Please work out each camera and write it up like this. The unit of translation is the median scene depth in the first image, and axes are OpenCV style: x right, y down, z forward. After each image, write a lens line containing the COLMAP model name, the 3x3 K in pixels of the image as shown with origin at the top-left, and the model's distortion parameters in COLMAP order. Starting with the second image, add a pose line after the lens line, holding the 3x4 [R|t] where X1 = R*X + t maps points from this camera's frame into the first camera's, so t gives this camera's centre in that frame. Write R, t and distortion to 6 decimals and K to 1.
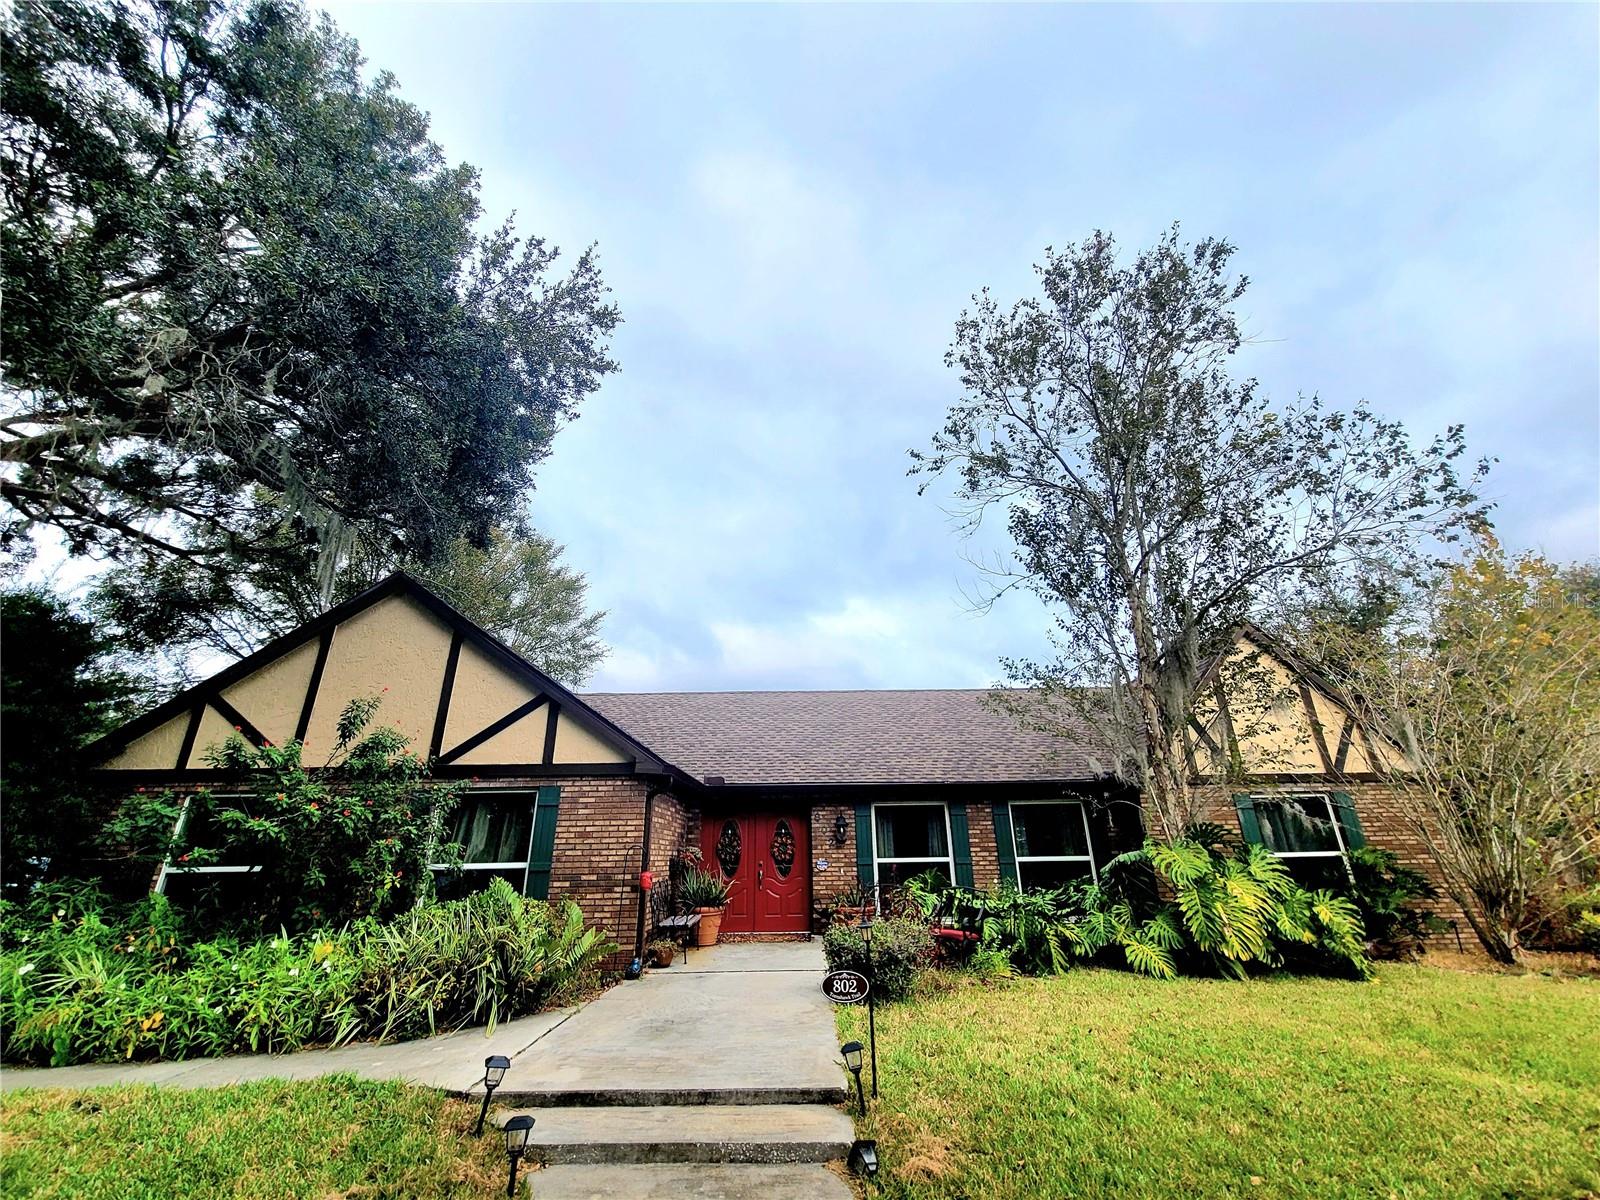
lens RADIAL K [[652.5, 0, 804.1], [0, 652.5, 599.1], [0, 0, 1]] dist [0.002732, -0.000287]
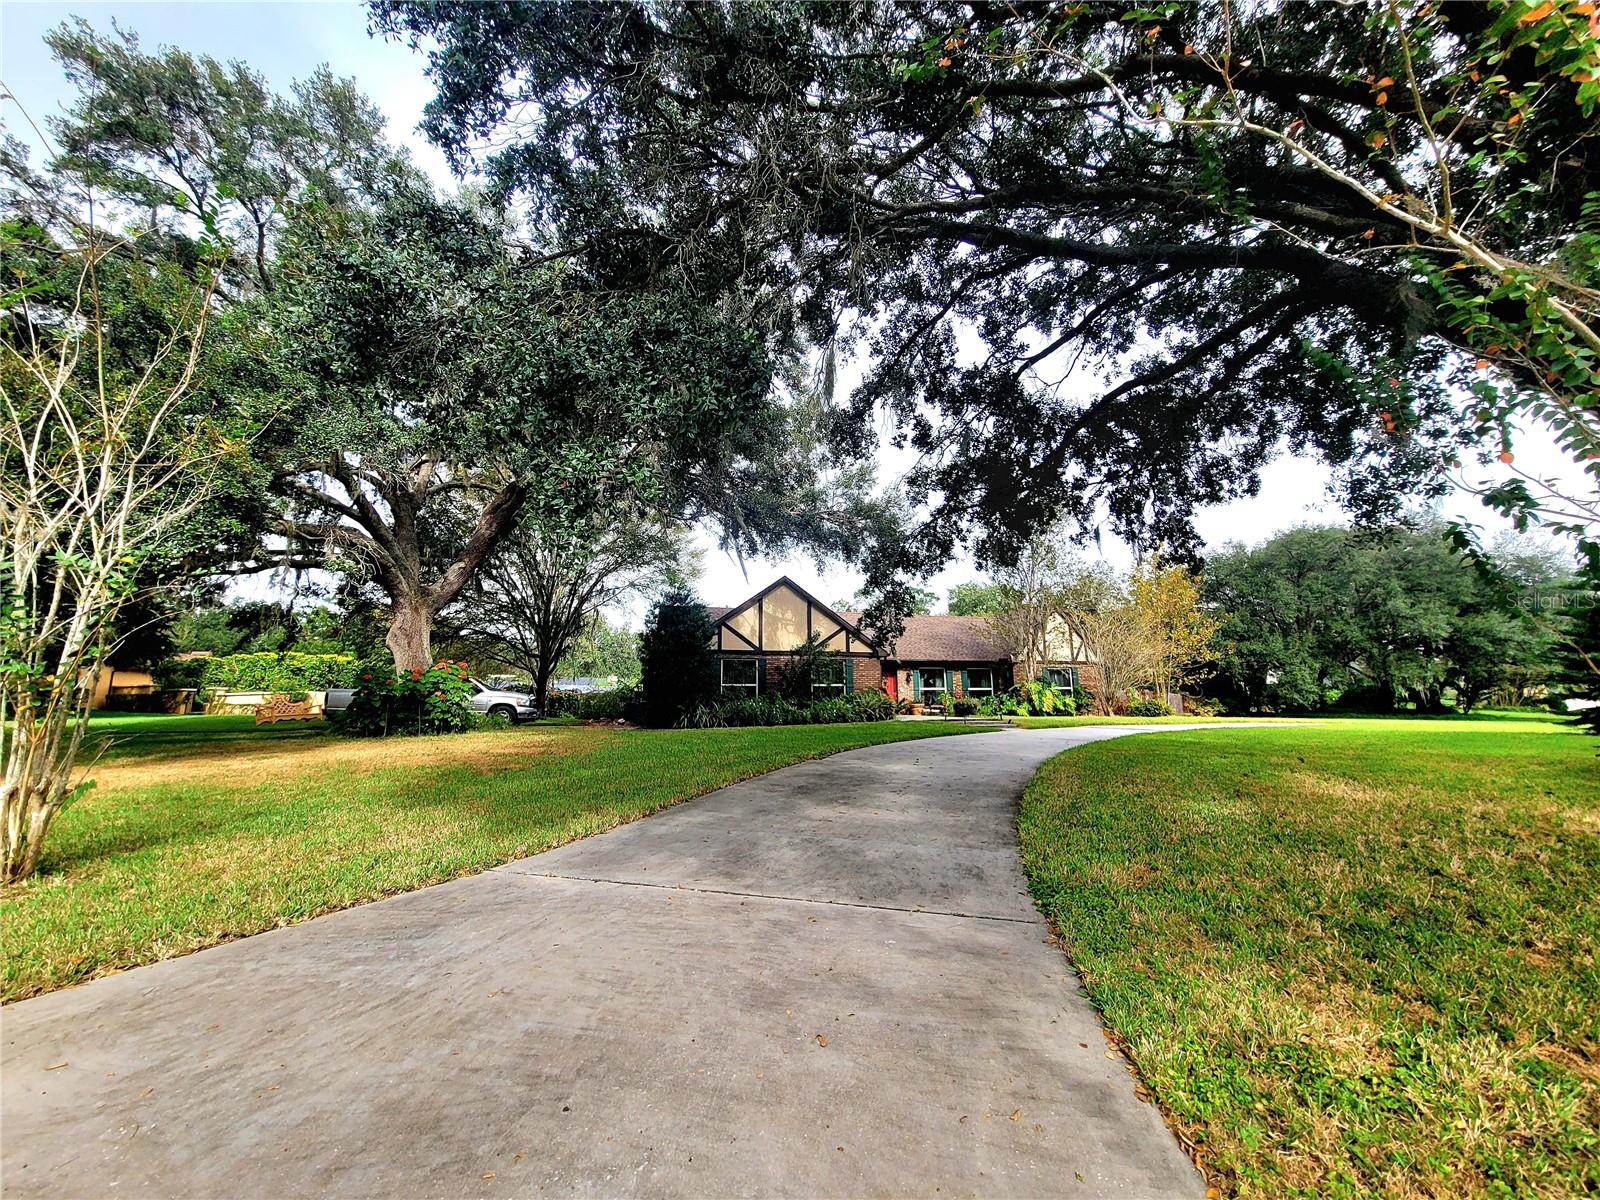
lens RADIAL K [[652.5, 0, 804.1], [0, 652.5, 599.1], [0, 0, 1]] dist [0.002732, -0.000287]
pose [[0.951385, 0.051979, 0.303587, -1.415875], [-0.108457, 0.979064, 0.172254, -0.429311], [-0.288278, -0.196806, 0.937104, -1.519855]]
